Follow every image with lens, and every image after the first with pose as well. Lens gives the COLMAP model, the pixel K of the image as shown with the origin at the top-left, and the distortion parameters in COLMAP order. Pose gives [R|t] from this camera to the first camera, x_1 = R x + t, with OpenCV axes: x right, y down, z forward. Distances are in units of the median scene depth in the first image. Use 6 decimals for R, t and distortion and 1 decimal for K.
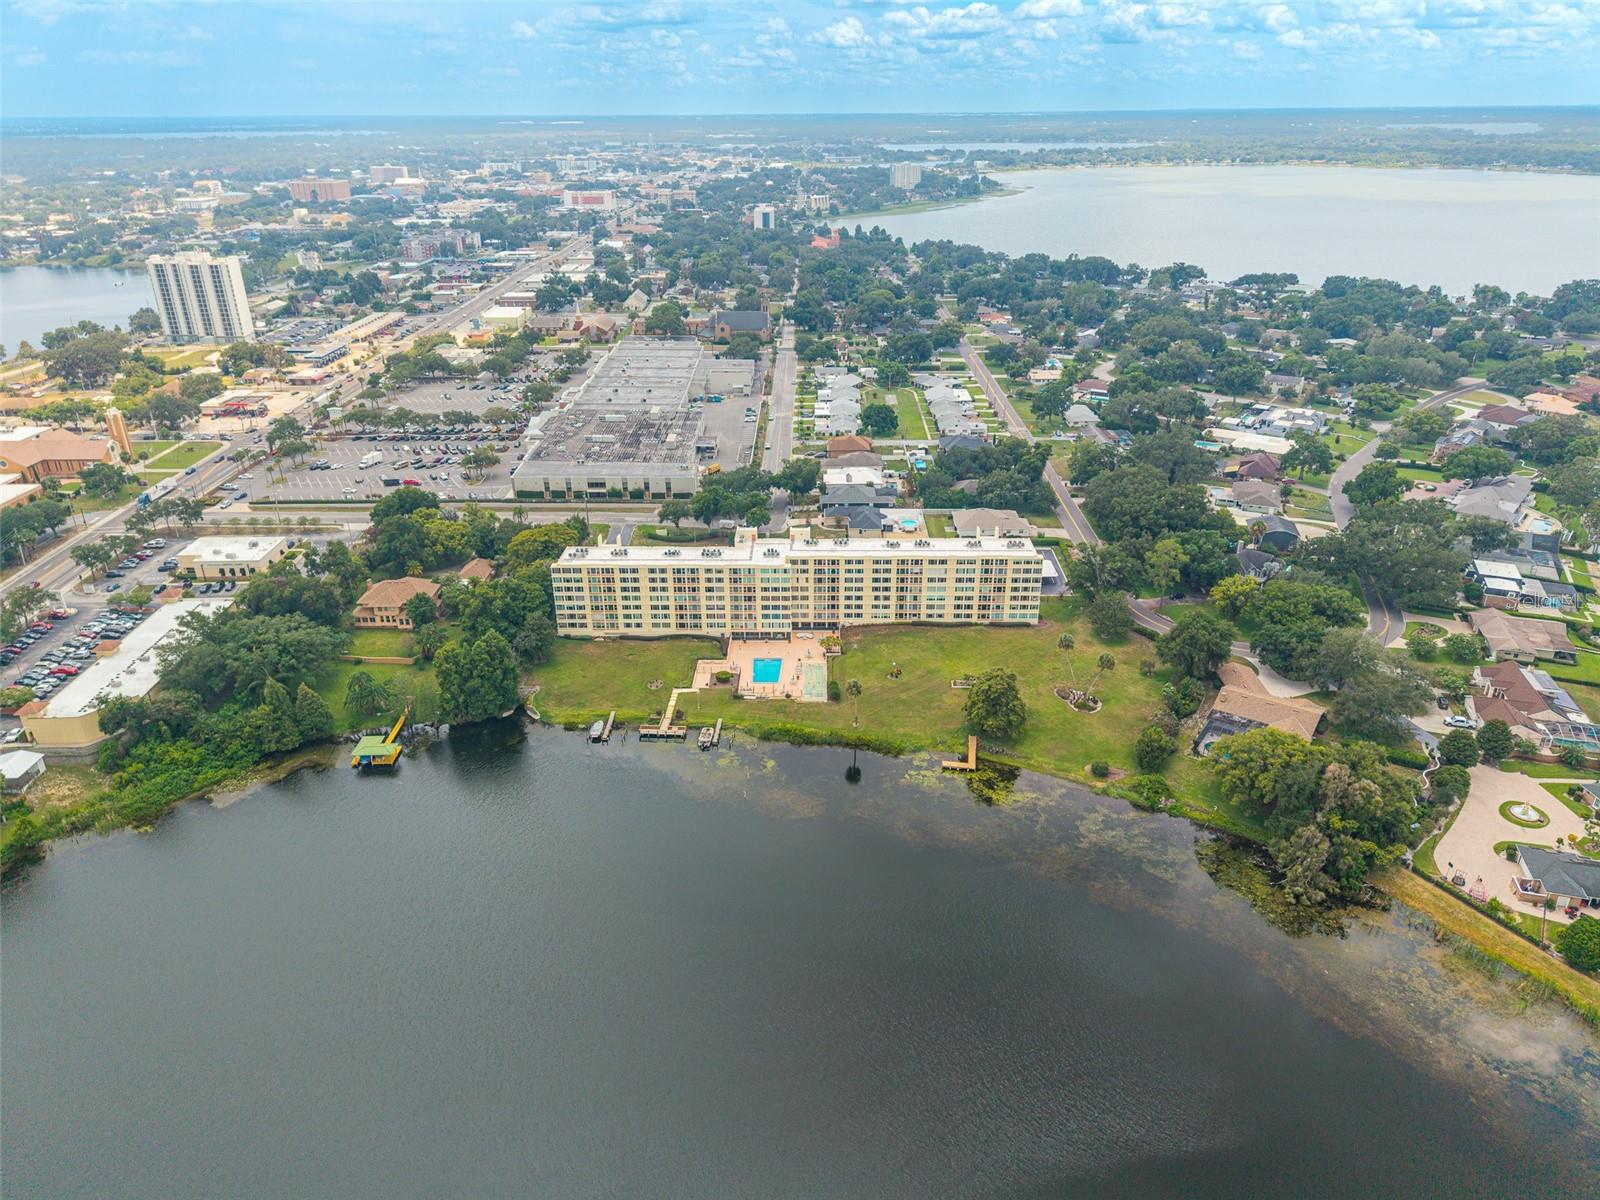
lens RADIAL K [[1082.9, 0, 799.8], [0, 1082.9, 595.1], [0, 0, 1]] dist [0.056080, -0.050804]
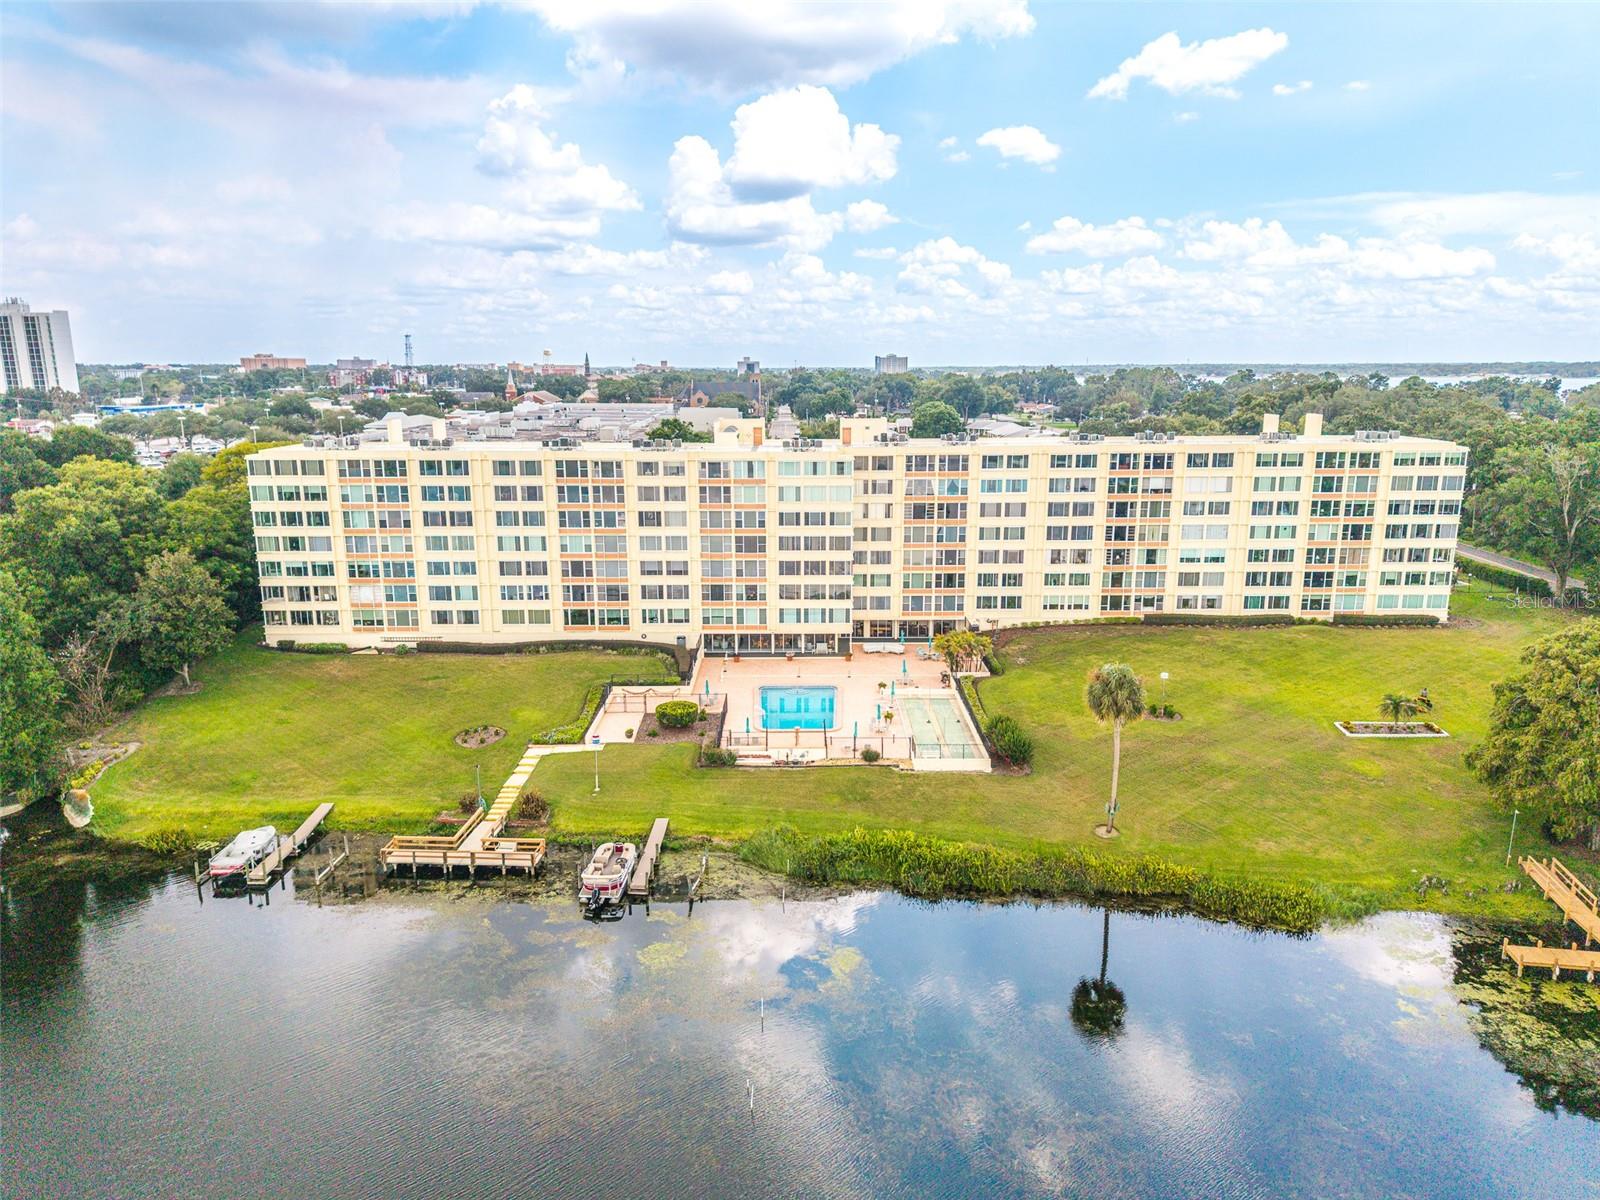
lens RADIAL K [[1082.9, 0, 793.5], [0, 1082.9, 592.3], [0, 0, 1]] dist [0.056080, -0.050804]
pose [[0.999878, -0.001762, 0.015497, -0.036020], [0.005007, 0.977263, -0.211969, 0.104177], [-0.014771, 0.212021, 0.977153, 0.606232]]
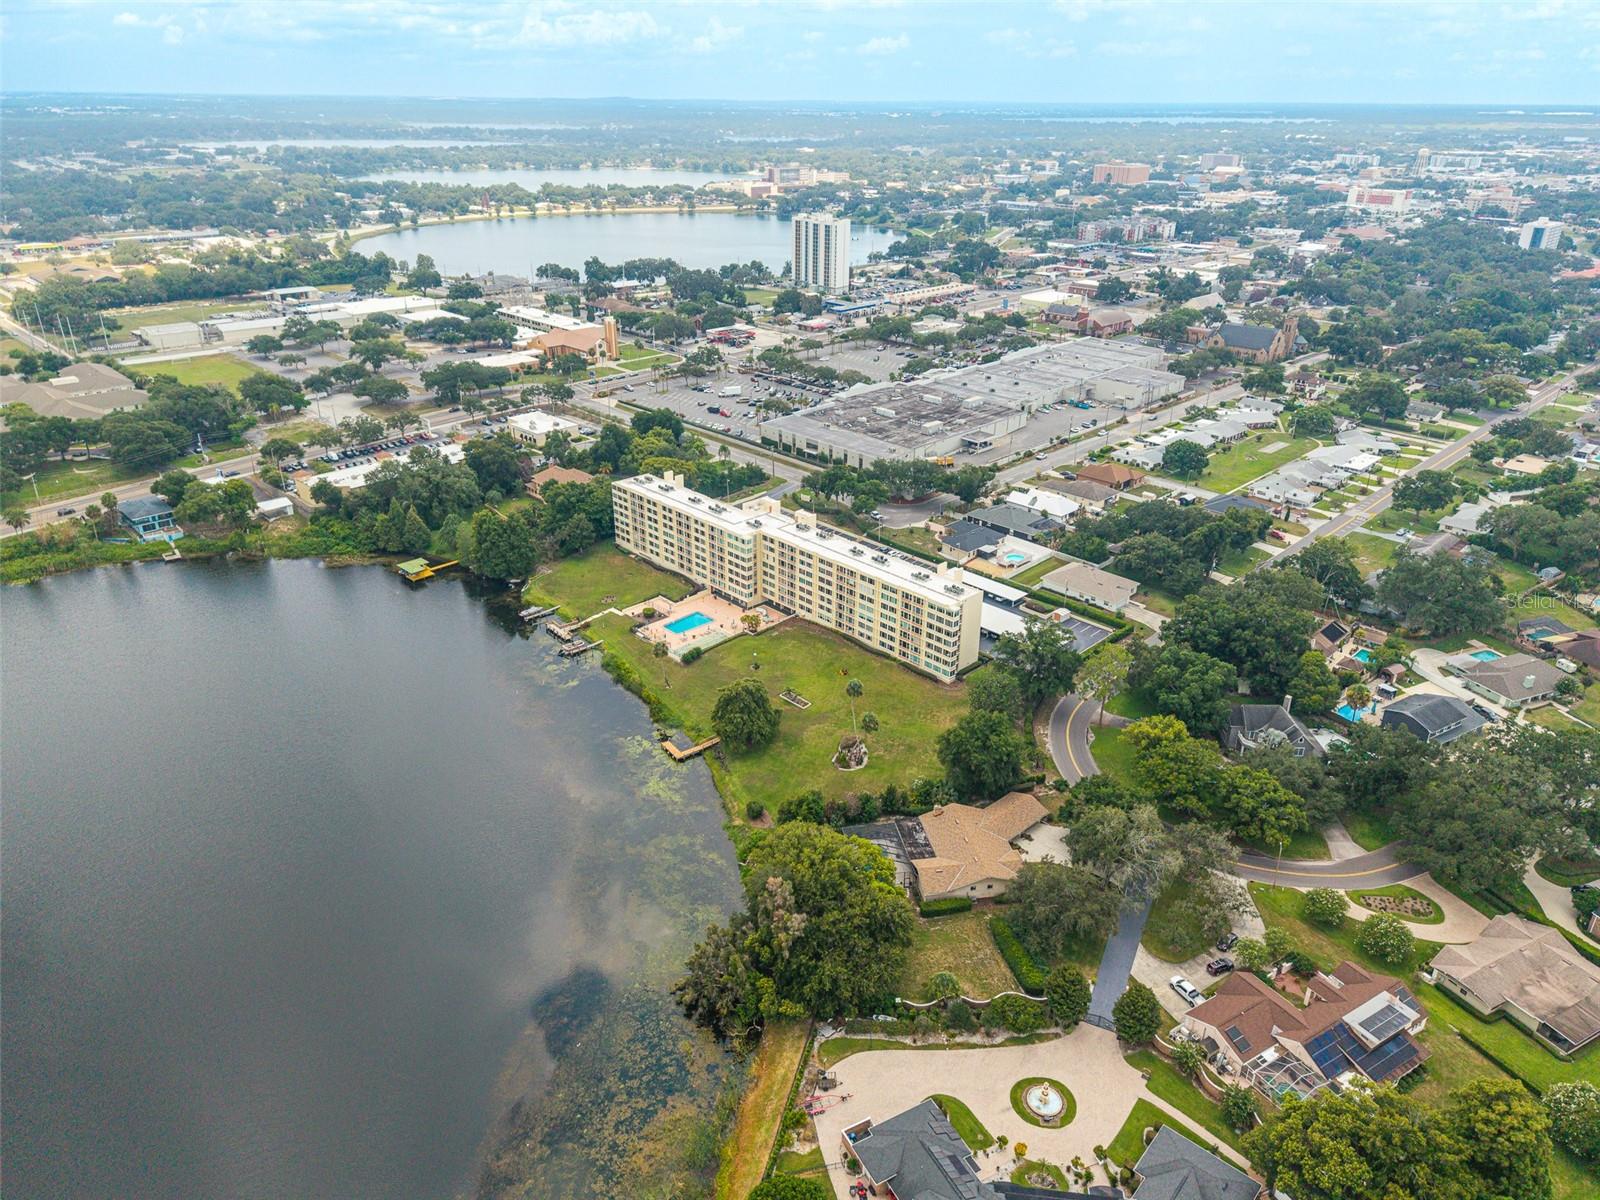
lens RADIAL K [[1082.9, 0, 805.0], [0, 1082.9, 609.3], [0, 0, 1]] dist [0.056080, -0.050804]
pose [[0.701846, 0.316180, -0.638313, 0.694082], [-0.303384, 0.943436, 0.133738, -0.115057], [0.644493, 0.099791, 0.758071, 0.252602]]
